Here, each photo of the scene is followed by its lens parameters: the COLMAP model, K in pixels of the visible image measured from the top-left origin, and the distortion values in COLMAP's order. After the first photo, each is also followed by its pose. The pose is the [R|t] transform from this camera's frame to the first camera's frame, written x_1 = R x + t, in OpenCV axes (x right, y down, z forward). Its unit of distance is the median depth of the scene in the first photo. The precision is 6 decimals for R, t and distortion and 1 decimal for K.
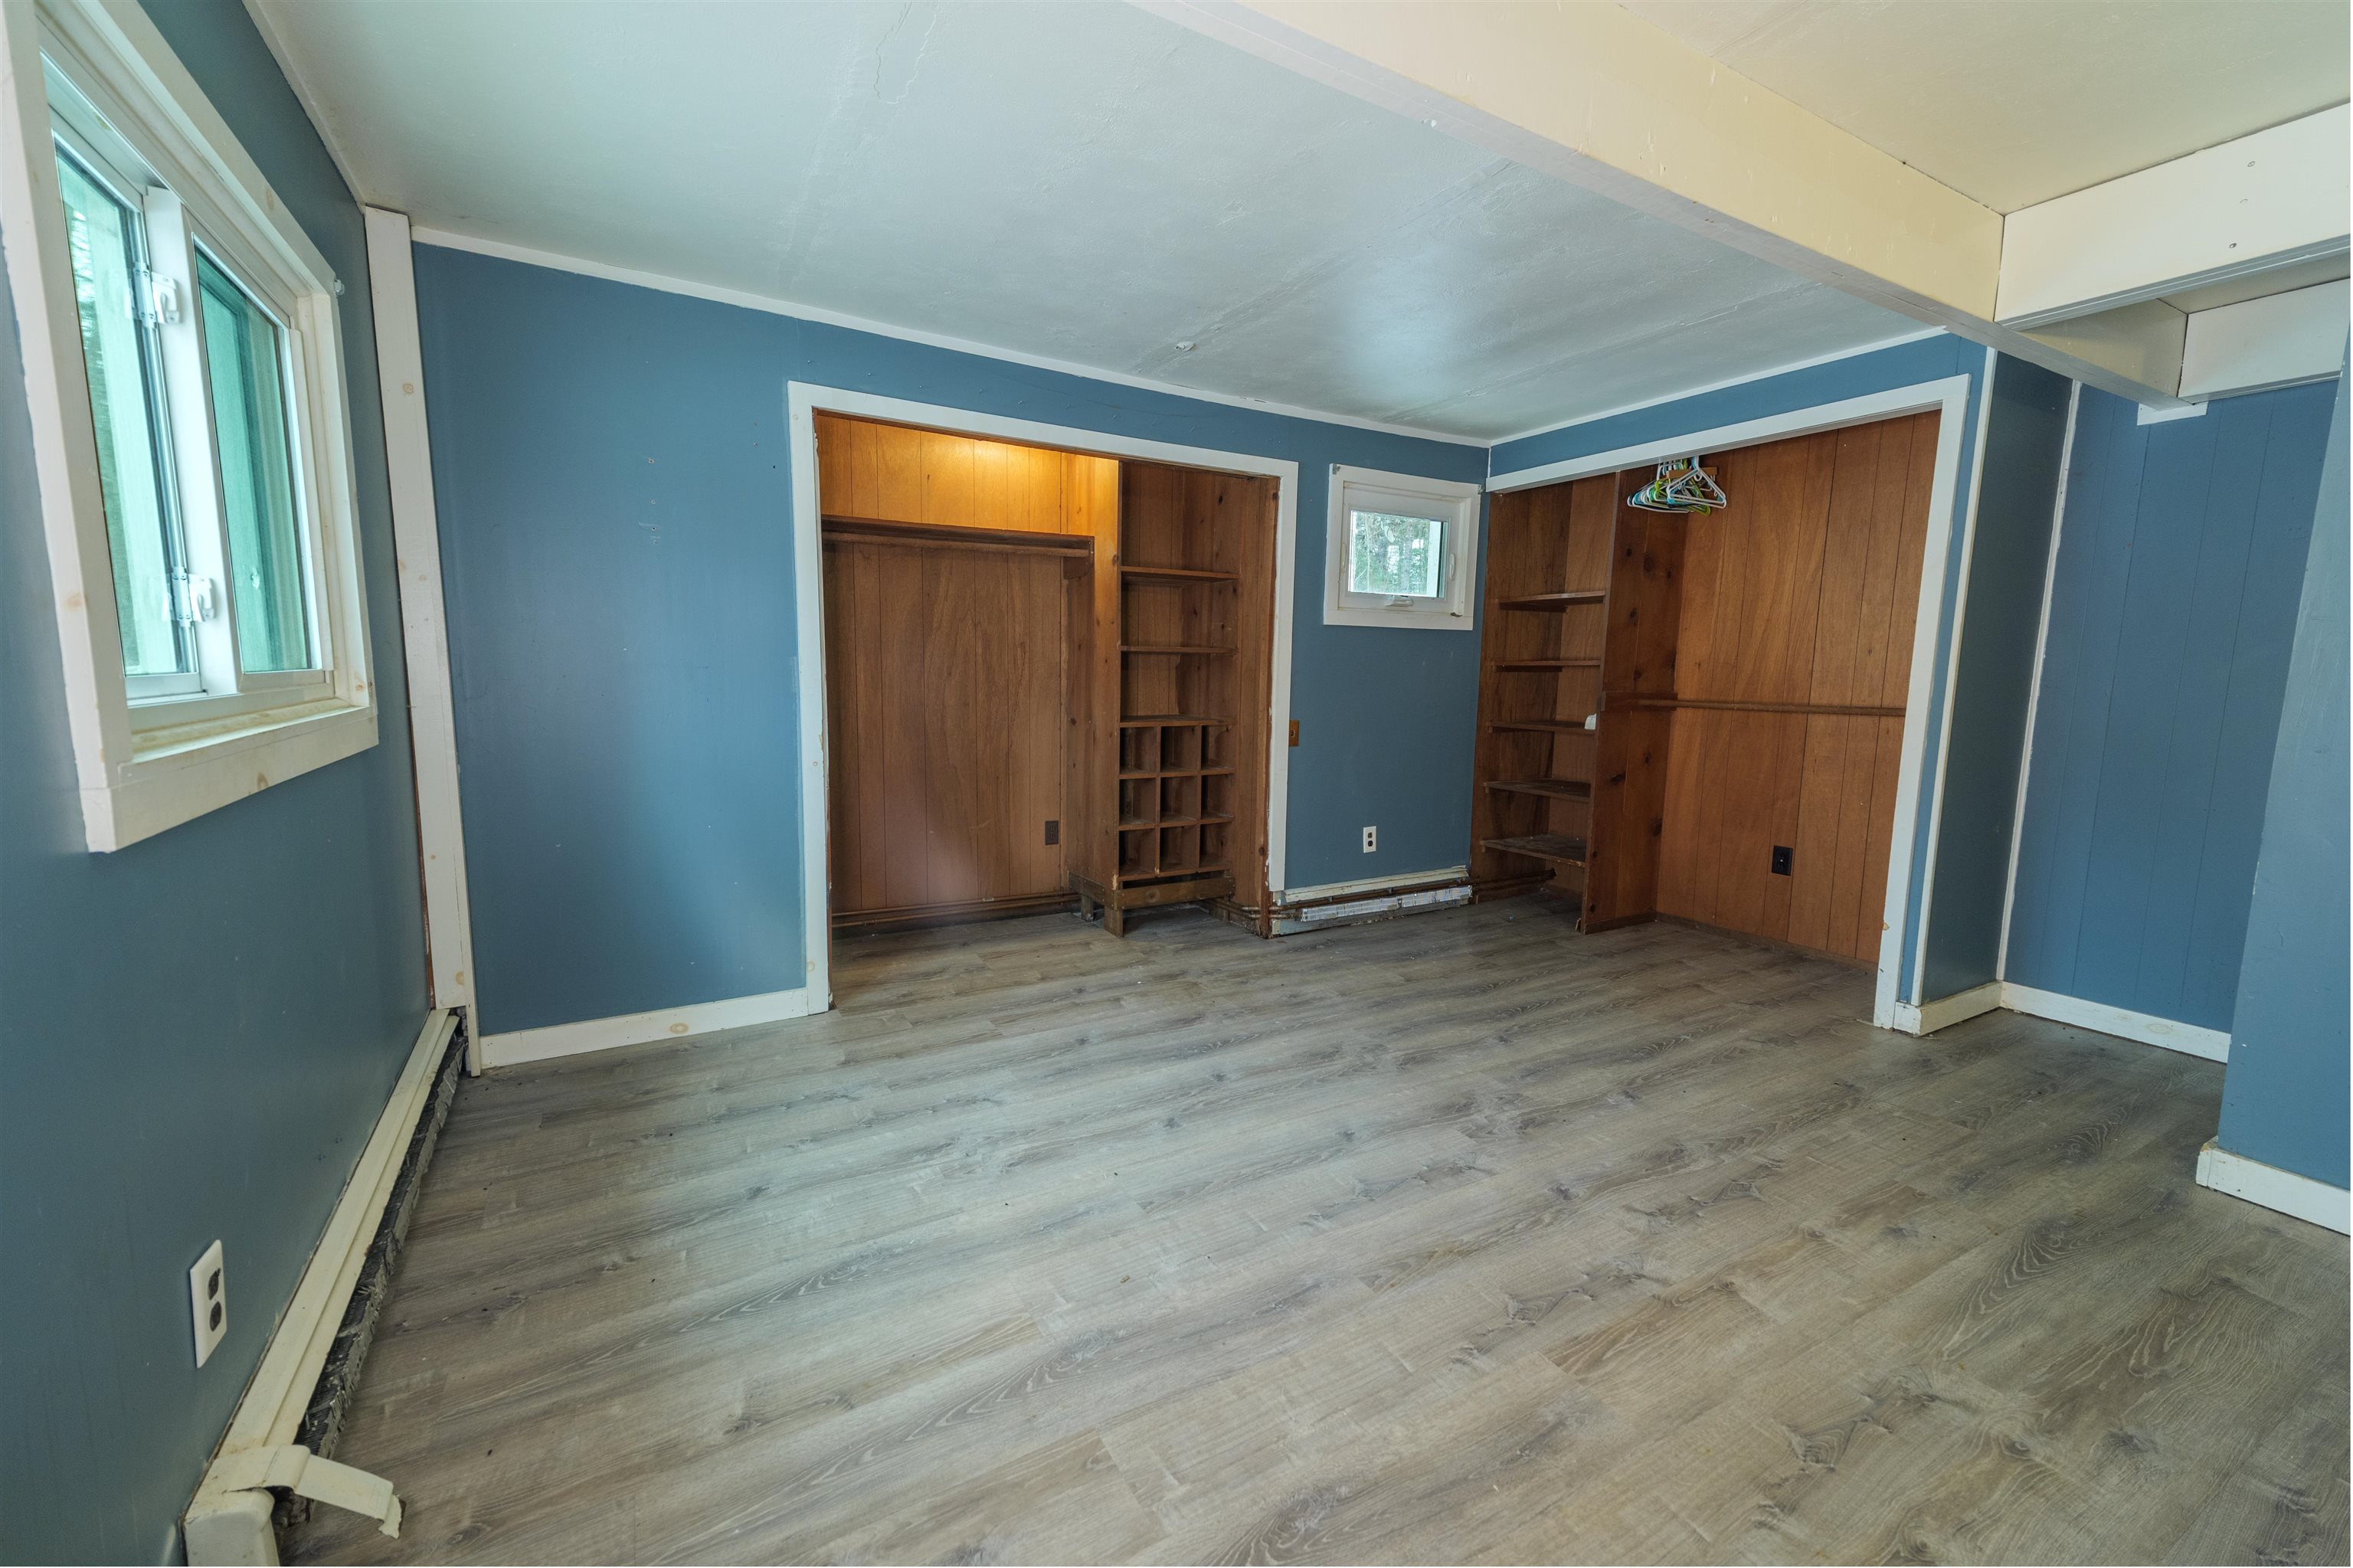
lens RADIAL K [[956.7, 0, 1178.7], [0, 956.7, 784.0], [0, 0, 1]] dist [0.028669, 0.000268]
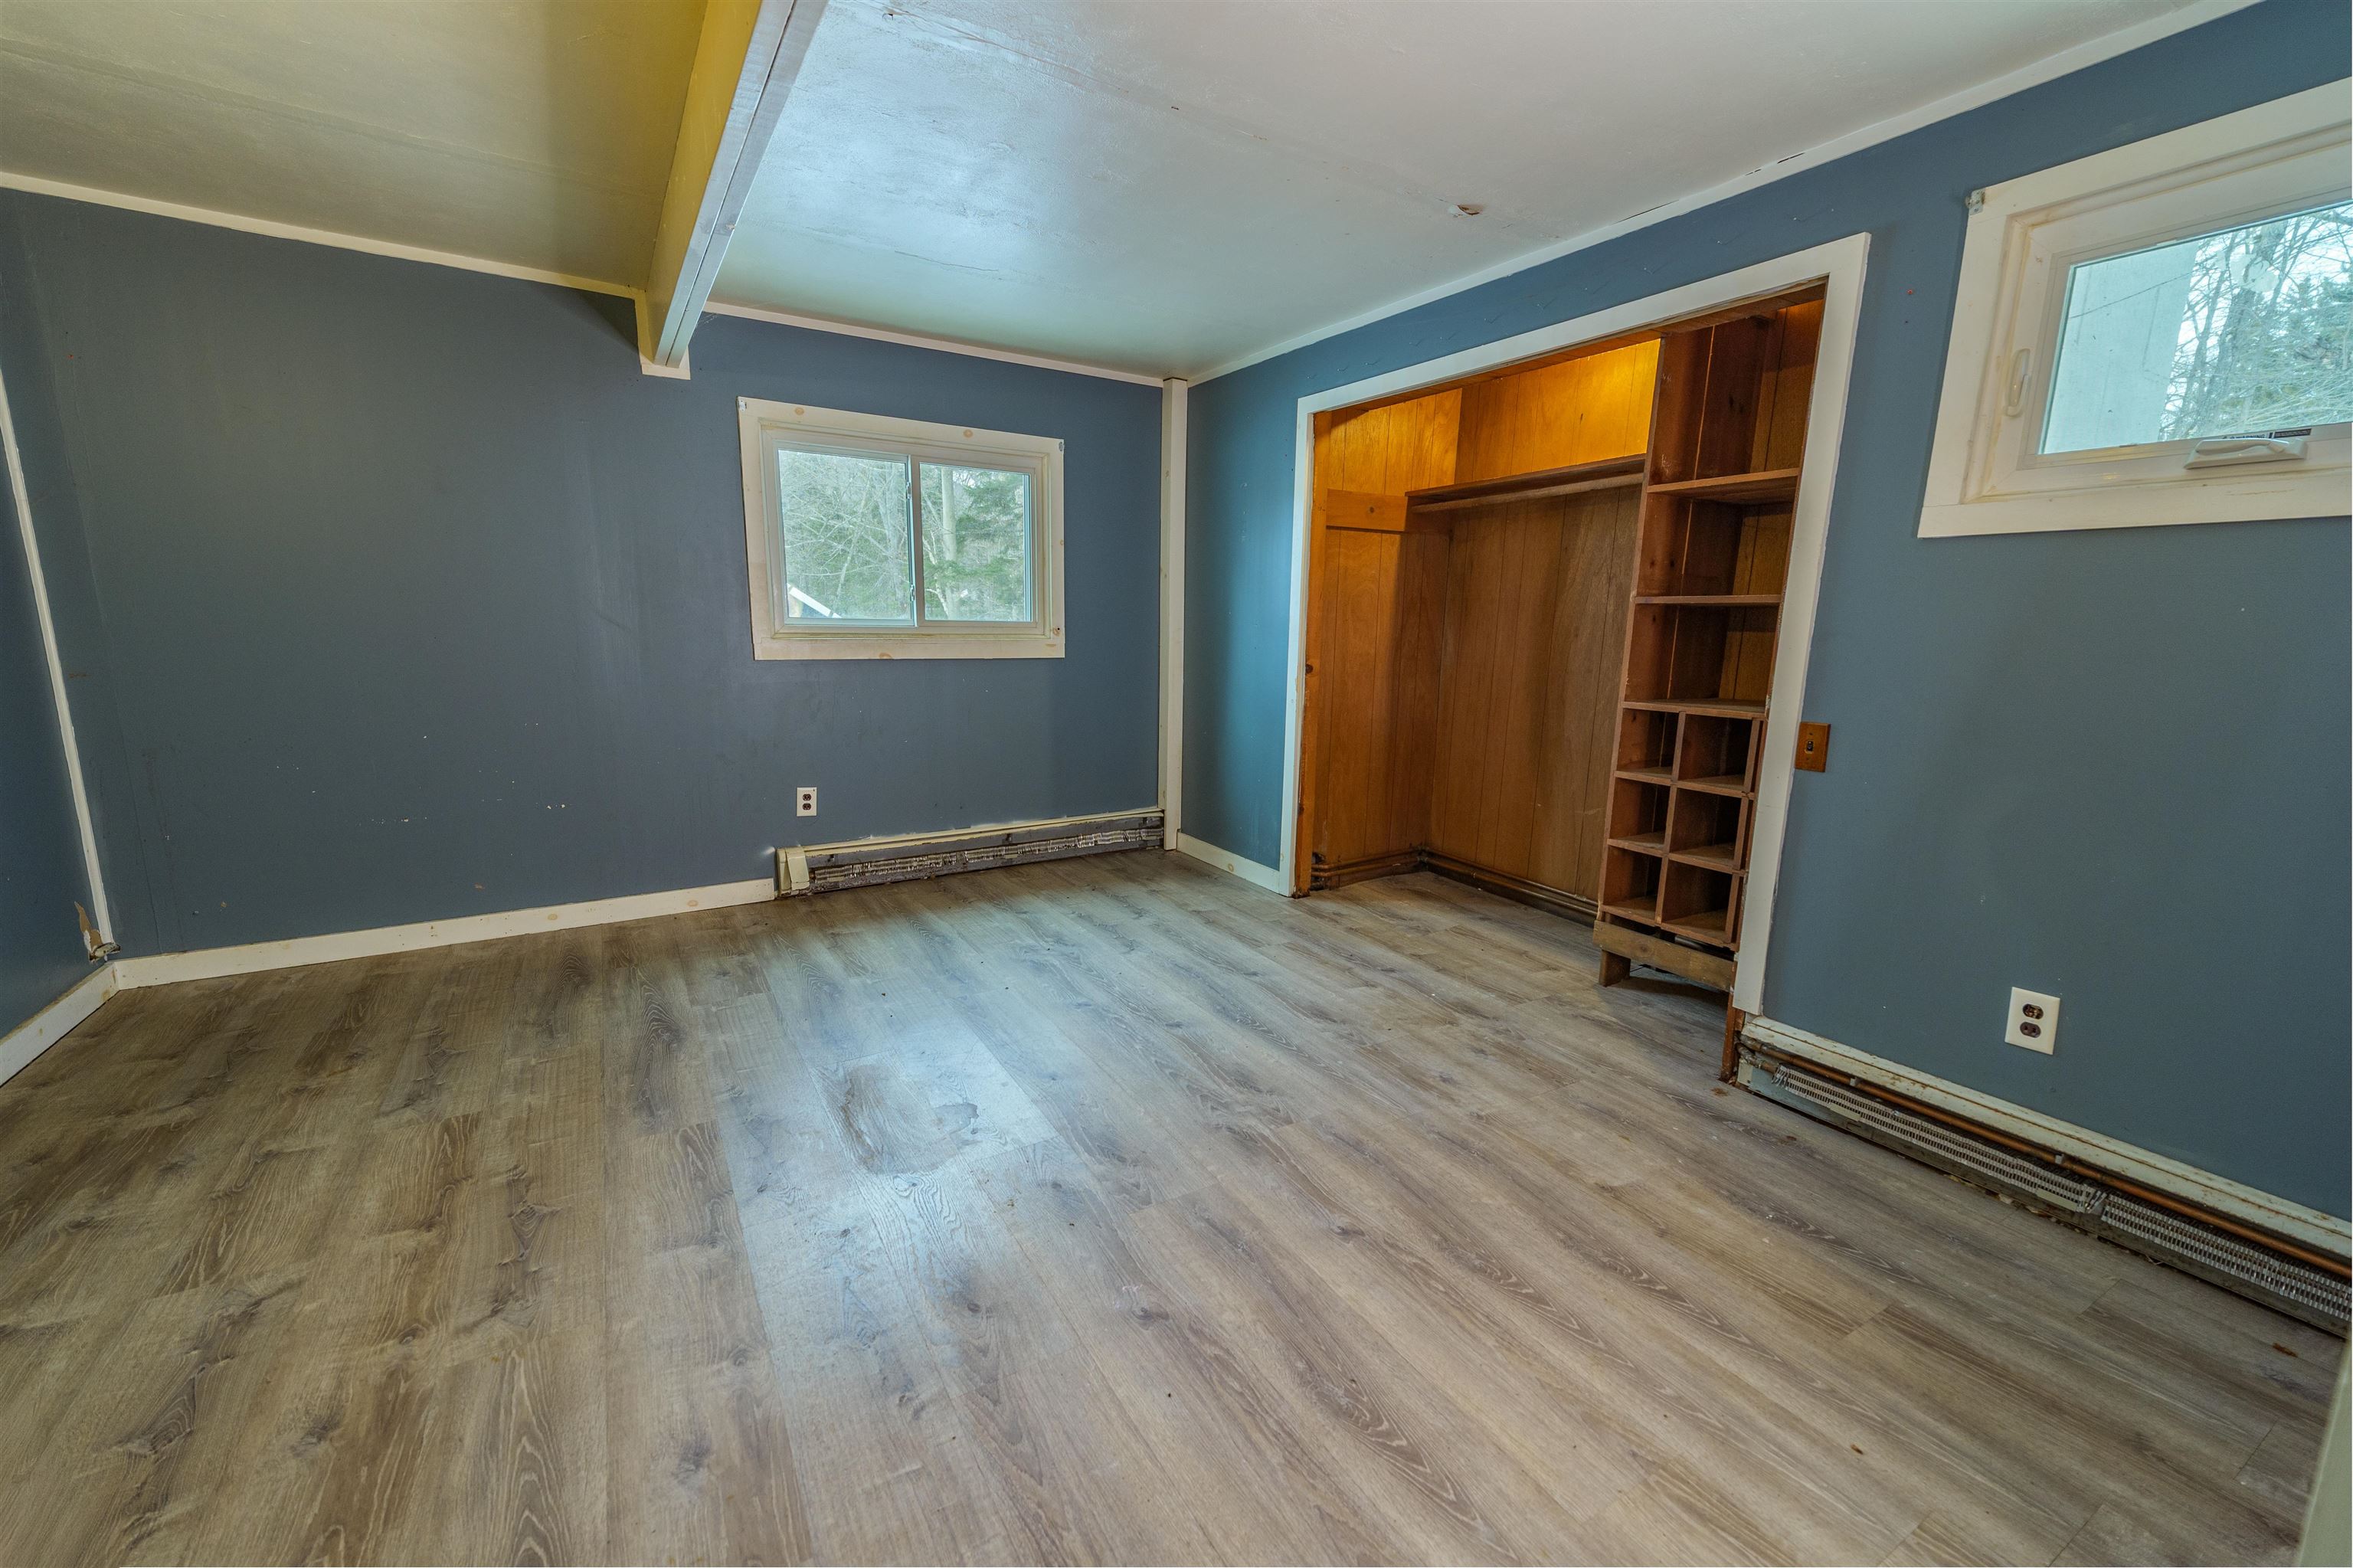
lens RADIAL K [[956.7, 0, 1177.8], [0, 956.7, 777.4], [0, 0, 1]] dist [0.028669, 0.000268]
pose [[0.019446, 0.155420, -0.987657, 0.838488], [-0.147377, 0.977498, 0.150920, -0.083359], [0.988889, 0.142624, 0.041914, 0.781953]]
